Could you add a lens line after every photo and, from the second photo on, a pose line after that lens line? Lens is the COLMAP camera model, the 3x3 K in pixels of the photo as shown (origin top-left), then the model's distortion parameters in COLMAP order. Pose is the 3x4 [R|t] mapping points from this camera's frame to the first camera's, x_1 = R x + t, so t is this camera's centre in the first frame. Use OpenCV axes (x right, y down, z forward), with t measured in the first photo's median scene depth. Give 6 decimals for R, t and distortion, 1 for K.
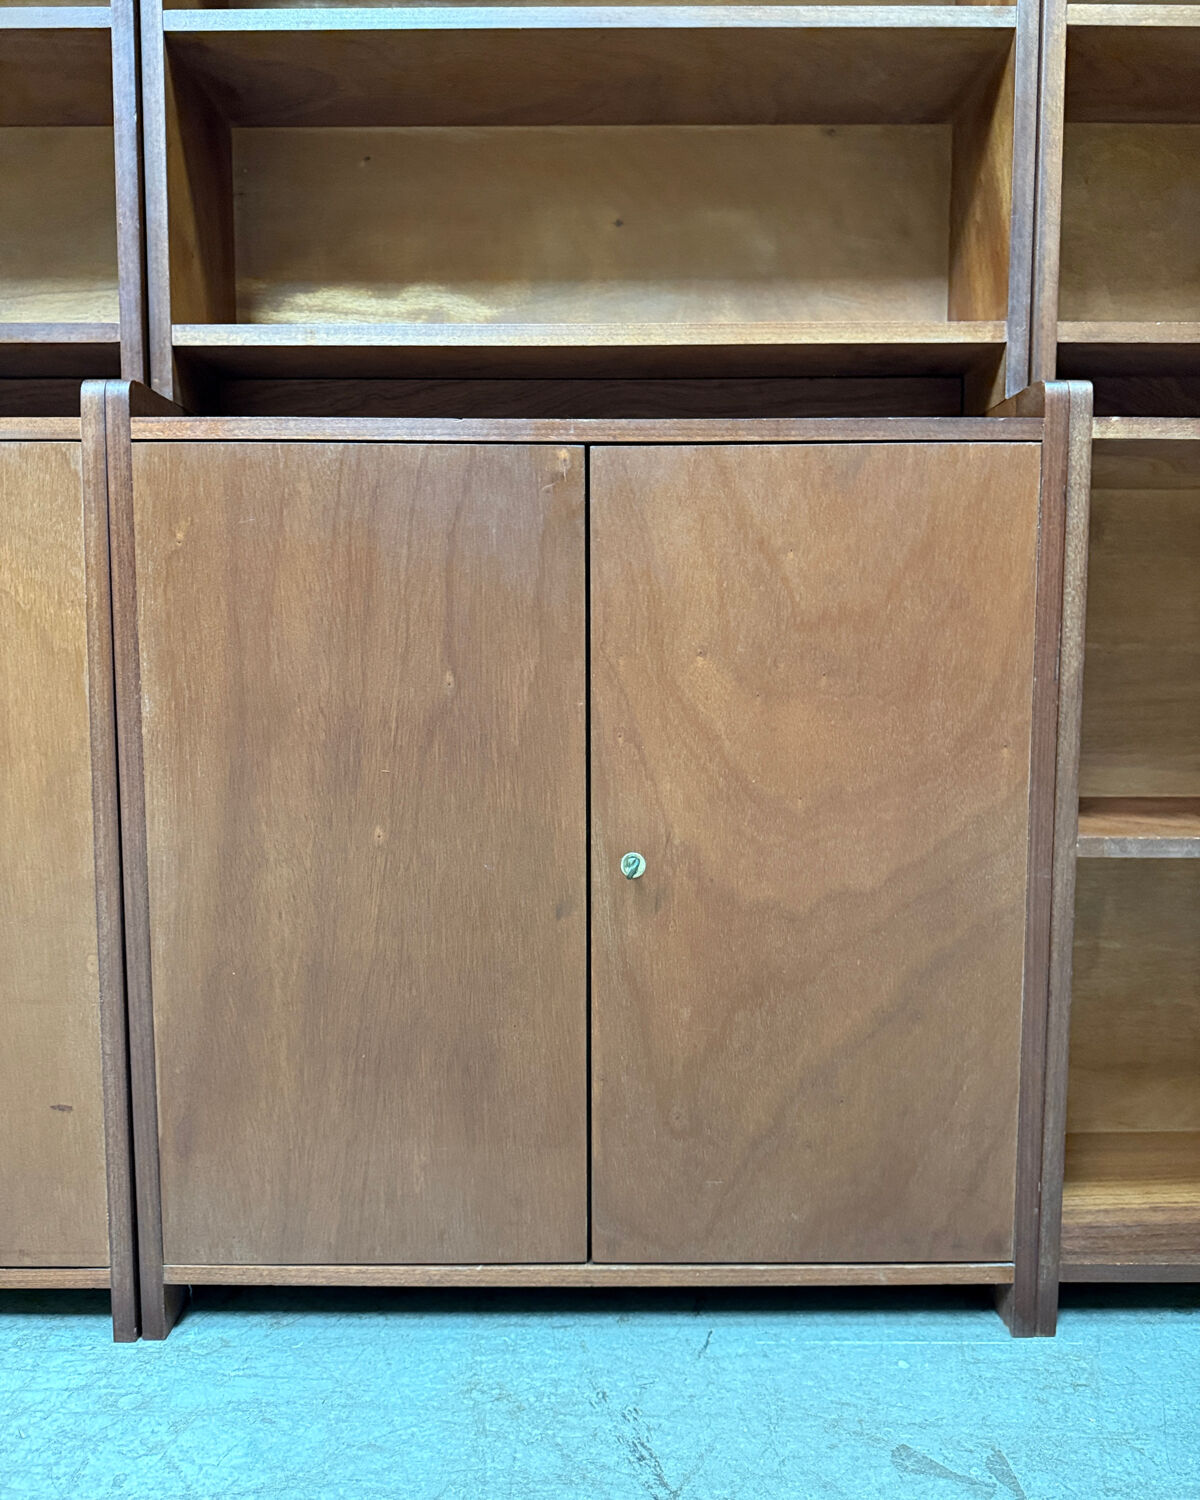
lens RADIAL K [[1163.9, 0, 587.2], [0, 1163.9, 753.1], [0, 0, 1]] dist [0.009382, -0.033578]
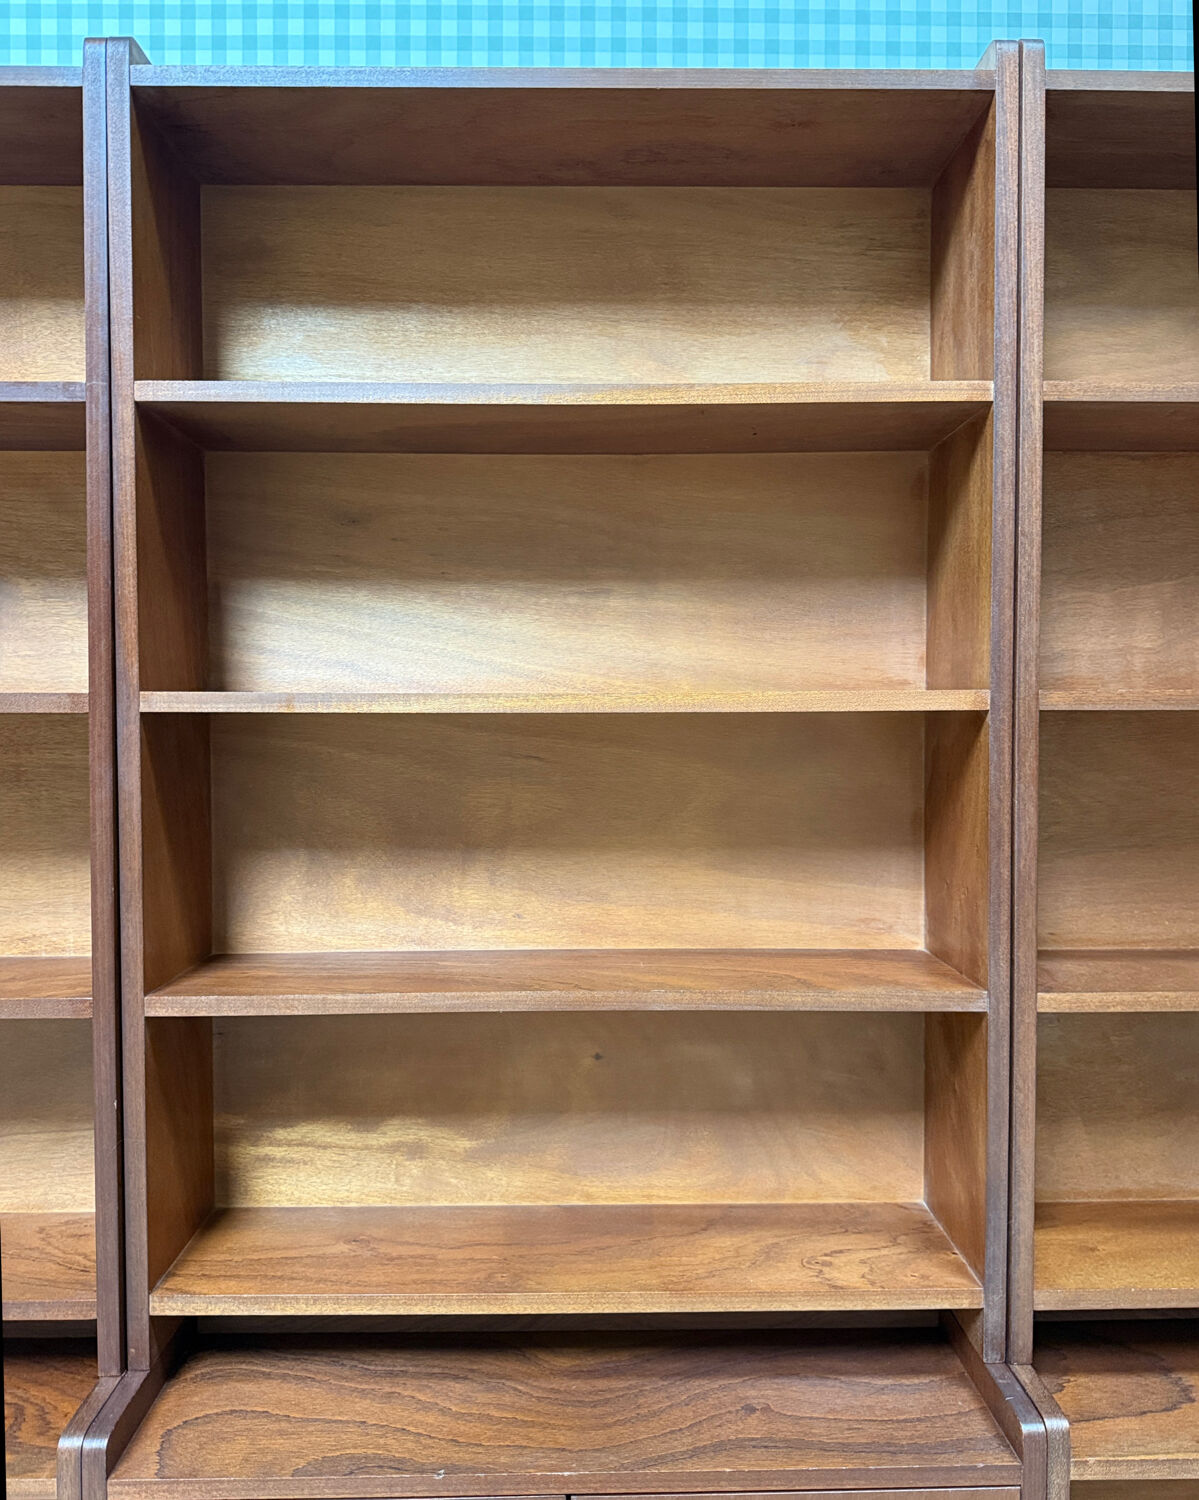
lens RADIAL K [[1219.6, 0, 590.4], [0, 1219.6, 727.2], [0, 0, 1]] dist [0.015305, -0.025885]
pose [[0.999779, -0.000229, 0.021028, -0.001857], [0.001821, 0.997129, -0.075697, -0.798311], [-0.020950, 0.075719, 0.996909, -0.091090]]
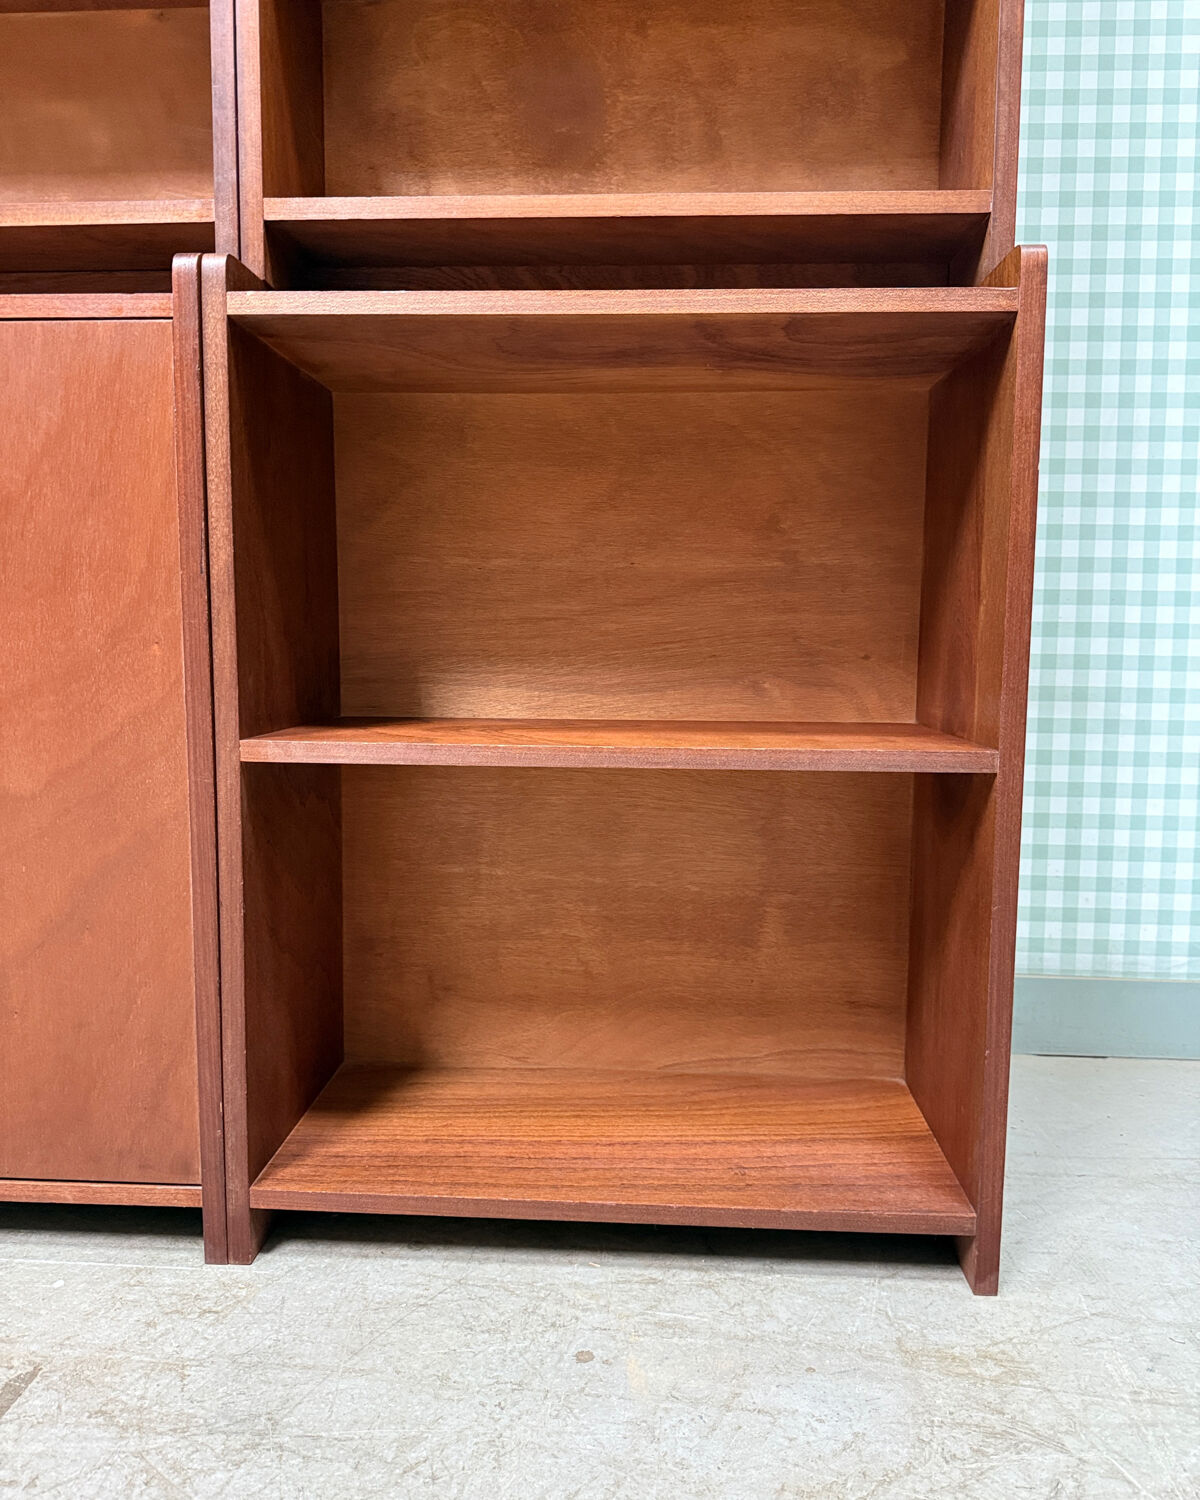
lens RADIAL K [[1125.9, 0, 589.3], [0, 1125.9, 747.4], [0, 0, 1]] dist [0.017985, -0.025464]
pose [[0.998305, 0.012975, -0.056734, 0.745342], [-0.011989, 0.999772, 0.017692, 0.057227], [0.056951, -0.016982, 0.998233, 0.096405]]
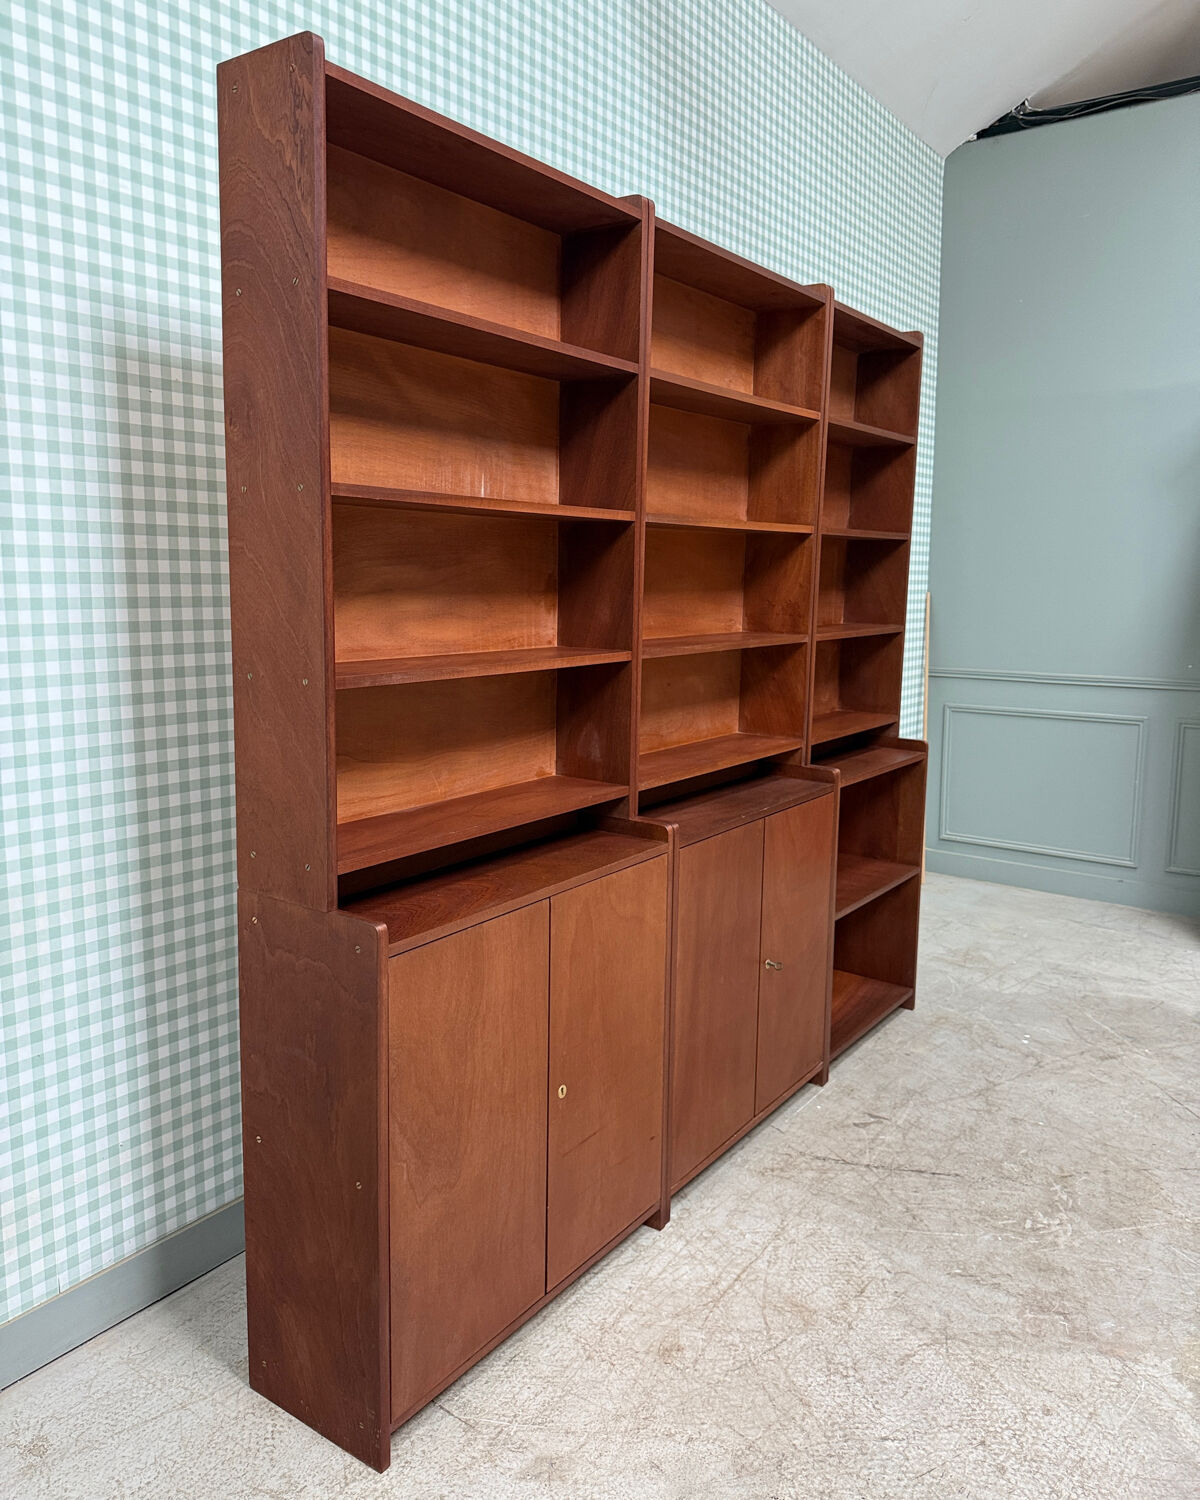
lens RADIAL K [[1125.9, 0, 603.6], [0, 1125.9, 698.0], [0, 0, 1]] dist [0.017985, -0.025464]
pose [[0.582471, -0.081926, 0.808712, -2.204827], [0.040984, 0.996602, 0.071441, -0.708744], [-0.811818, -0.008468, 0.583850, -0.200937]]
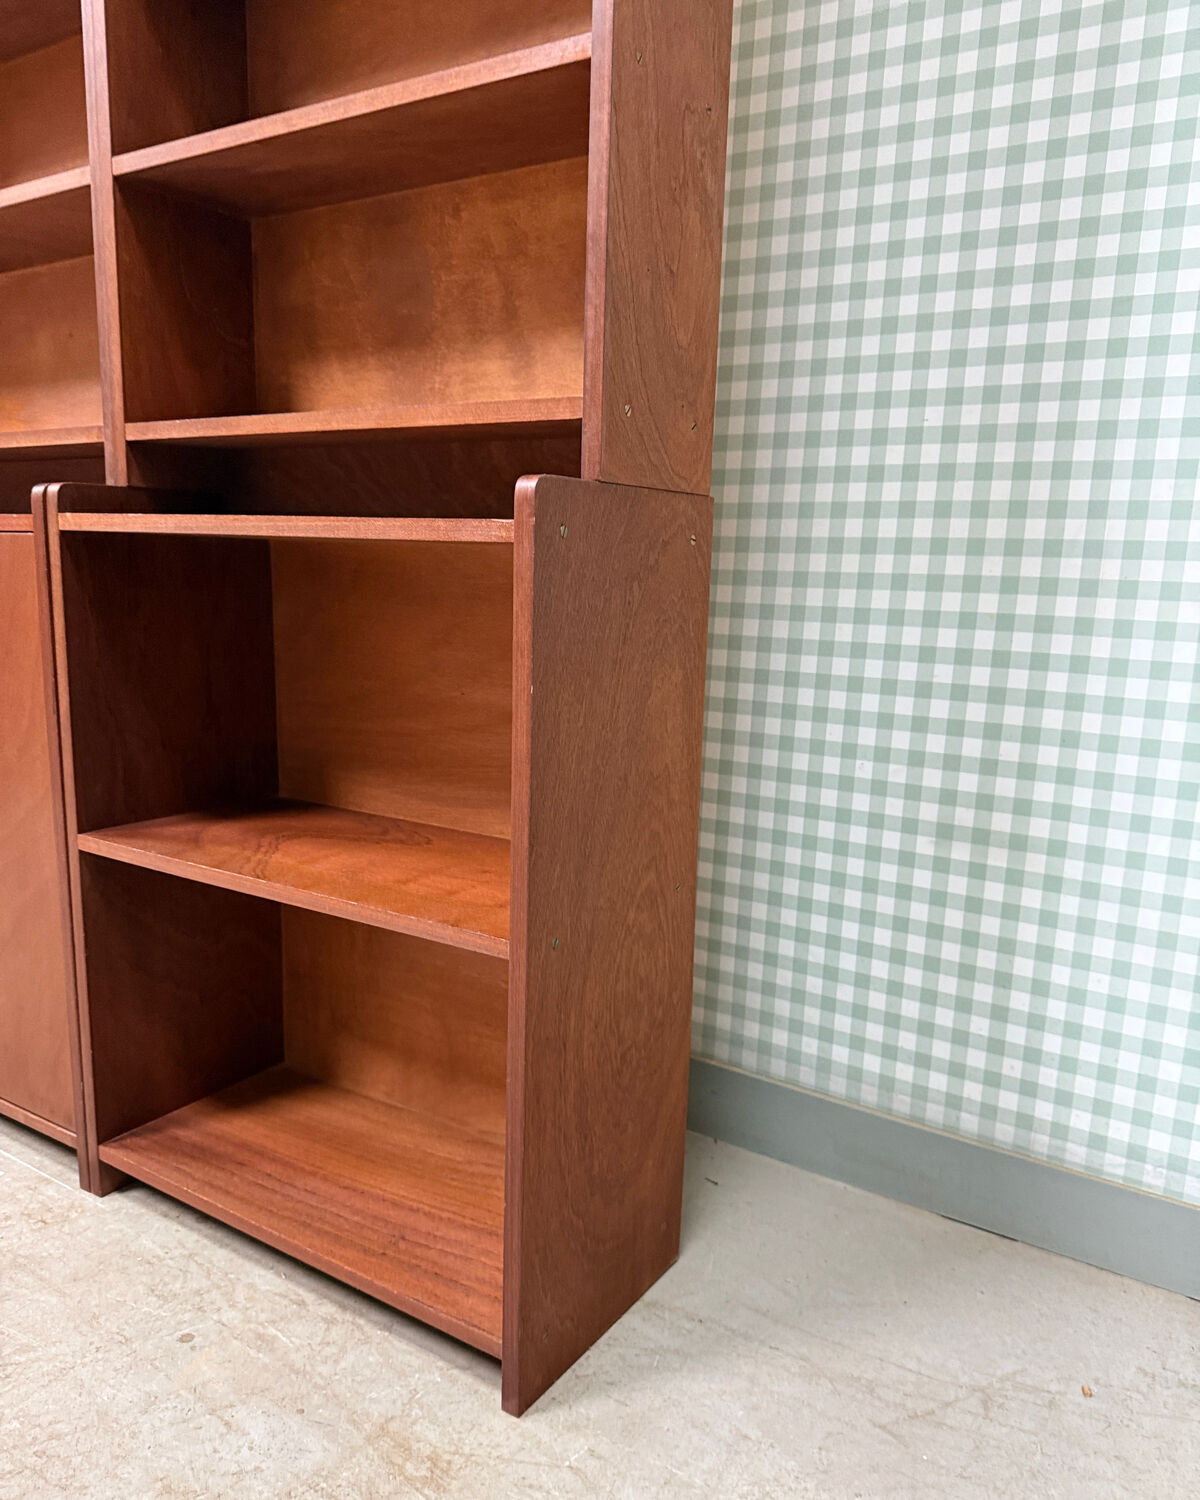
lens RADIAL K [[1125.9, 0, 606.8], [0, 1125.9, 786.0], [0, 0, 1]] dist [0.017985, -0.025464]
pose [[0.840303, 0.129062, -0.526530, 1.560267], [-0.072770, 0.989311, 0.126362, -0.184210], [0.537210, -0.067867, 0.840713, 0.248011]]
